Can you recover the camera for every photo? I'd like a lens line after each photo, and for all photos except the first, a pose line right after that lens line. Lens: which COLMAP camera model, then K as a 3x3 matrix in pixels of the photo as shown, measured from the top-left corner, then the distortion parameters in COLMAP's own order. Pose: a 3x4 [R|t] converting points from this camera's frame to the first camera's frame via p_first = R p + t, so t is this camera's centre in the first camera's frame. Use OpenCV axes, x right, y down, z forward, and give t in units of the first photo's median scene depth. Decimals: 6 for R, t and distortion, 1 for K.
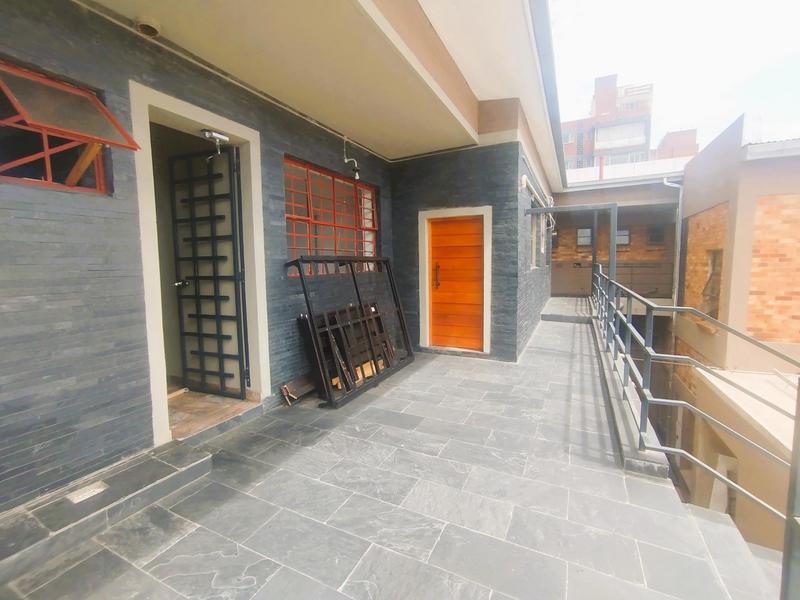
lens RADIAL K [[363.4, 0, 403.9], [0, 363.4, 297.1], [0, 0, 1]] dist [-0.002544, 0.000765]
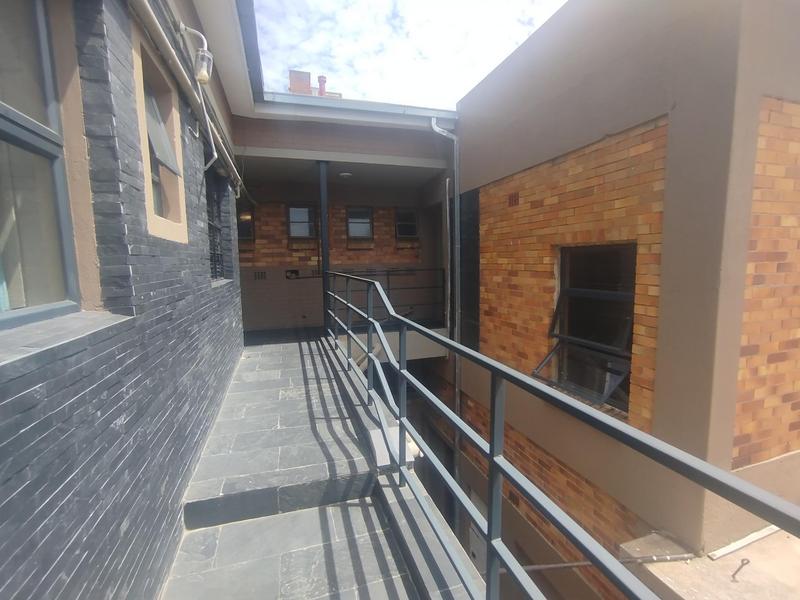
lens RADIAL K [[363.4, 0, 403.9], [0, 363.4, 297.1], [0, 0, 1]] dist [-0.002544, 0.000765]
pose [[0.723593, -0.070067, 0.686661, 0.435255], [0.072935, 0.997026, 0.024878, -0.107025], [-0.686362, 0.032080, 0.726552, 0.967976]]
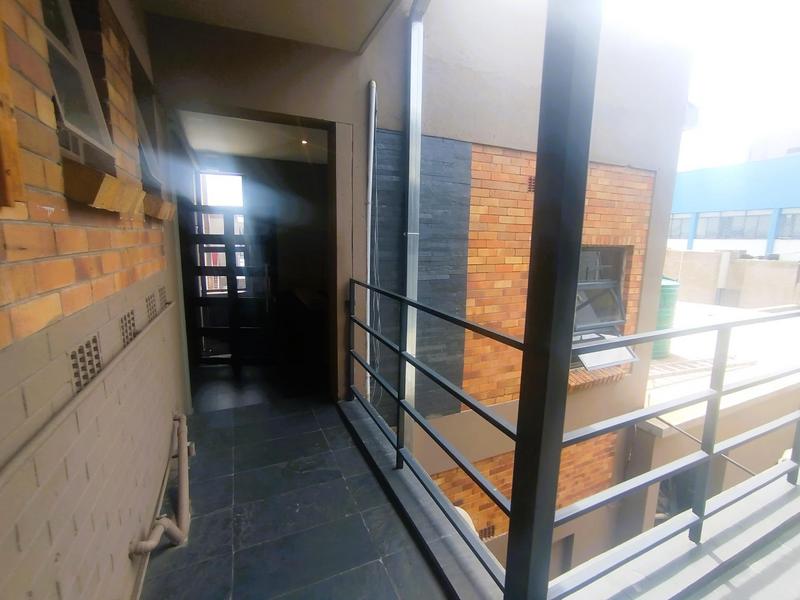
lens RADIAL K [[363.4, 0, 403.9], [0, 363.4, 297.1], [0, 0, 1]] dist [-0.002544, 0.000765]
pose [[-0.774699, -0.098772, 0.624568, 0.861941], [0.051414, 0.974615, 0.217903, -0.223326], [-0.630236, 0.200921, -0.749955, 1.907362]]
